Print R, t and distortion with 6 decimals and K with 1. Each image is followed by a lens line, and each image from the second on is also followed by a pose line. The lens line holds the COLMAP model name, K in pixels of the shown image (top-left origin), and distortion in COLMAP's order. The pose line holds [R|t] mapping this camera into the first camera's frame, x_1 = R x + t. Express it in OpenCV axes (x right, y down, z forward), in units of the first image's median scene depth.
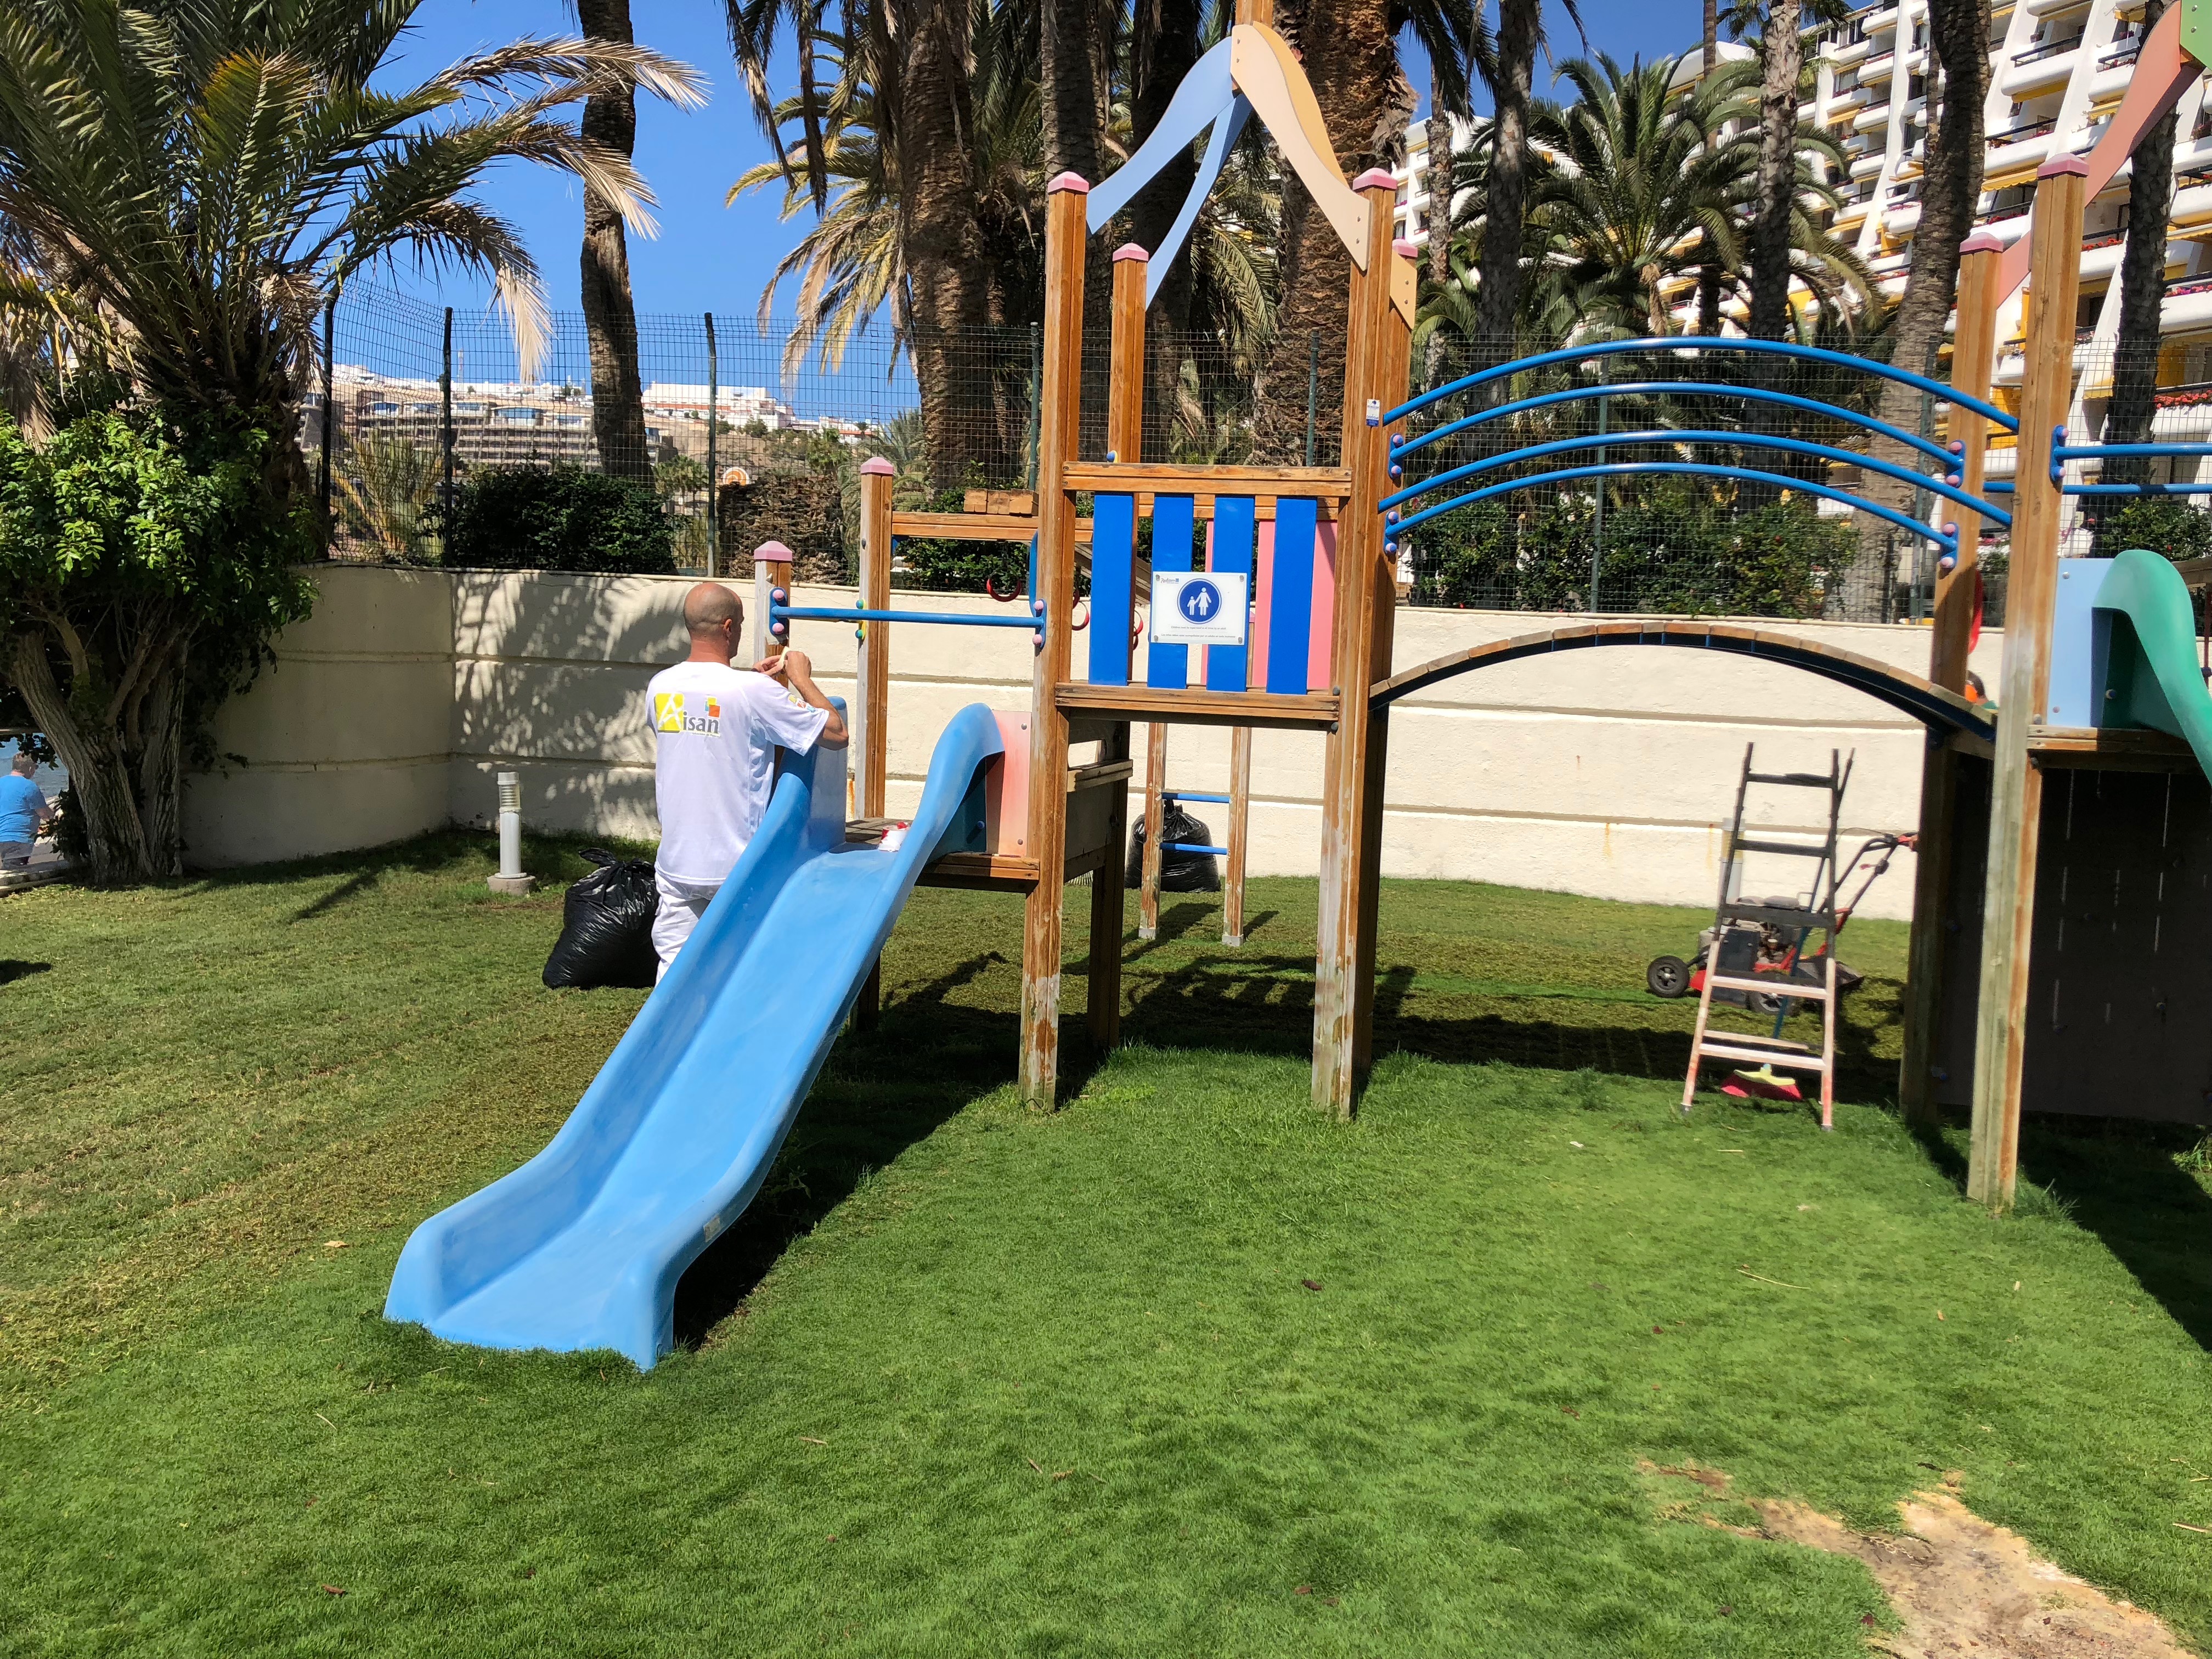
lens RADIAL K [[1815.4, 0, 1106.0], [0, 1815.4, 829.5], [0, 0, 1]] dist [-0.002355, 0.000672]
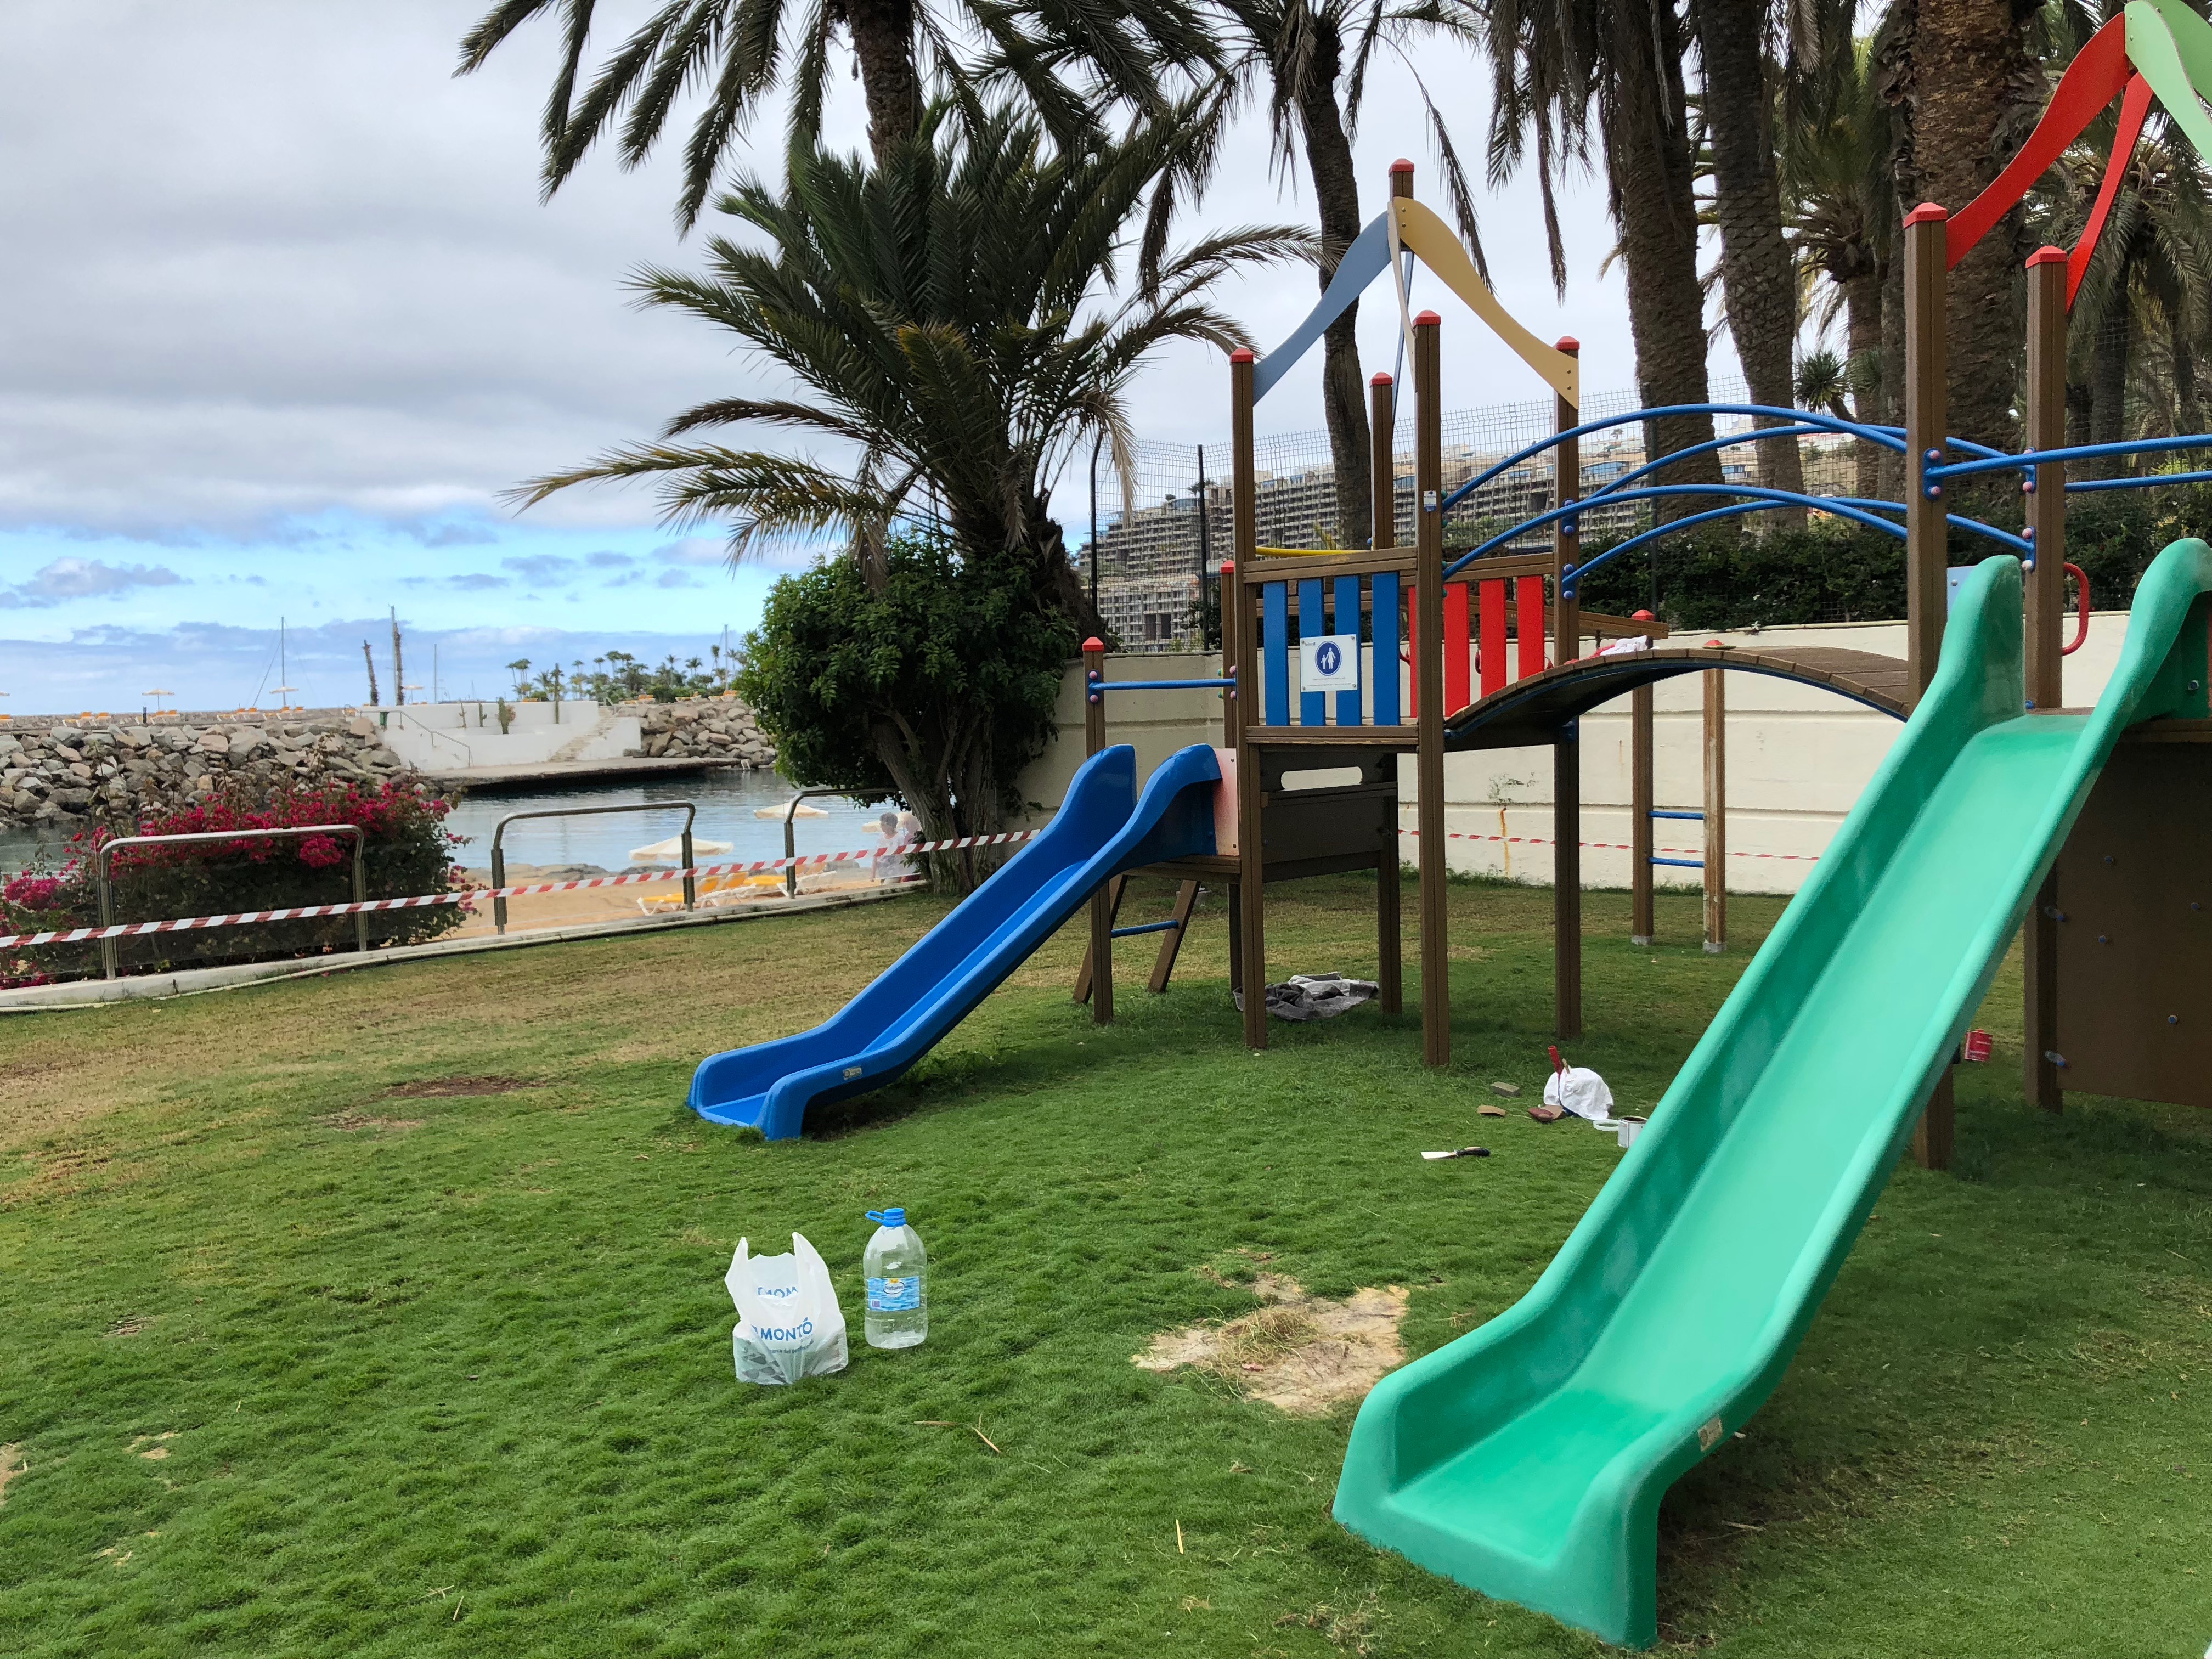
lens RADIAL K [[1803.9, 0, 1106.0], [0, 1803.9, 829.5], [0, 0, 1]] dist [0.048518, -0.001219]
pose [[0.822655, -0.020779, -0.568161, 0.657054], [0.005464, 0.999575, -0.028645, 0.034727], [0.568515, 0.020461, 0.822419, -0.164550]]
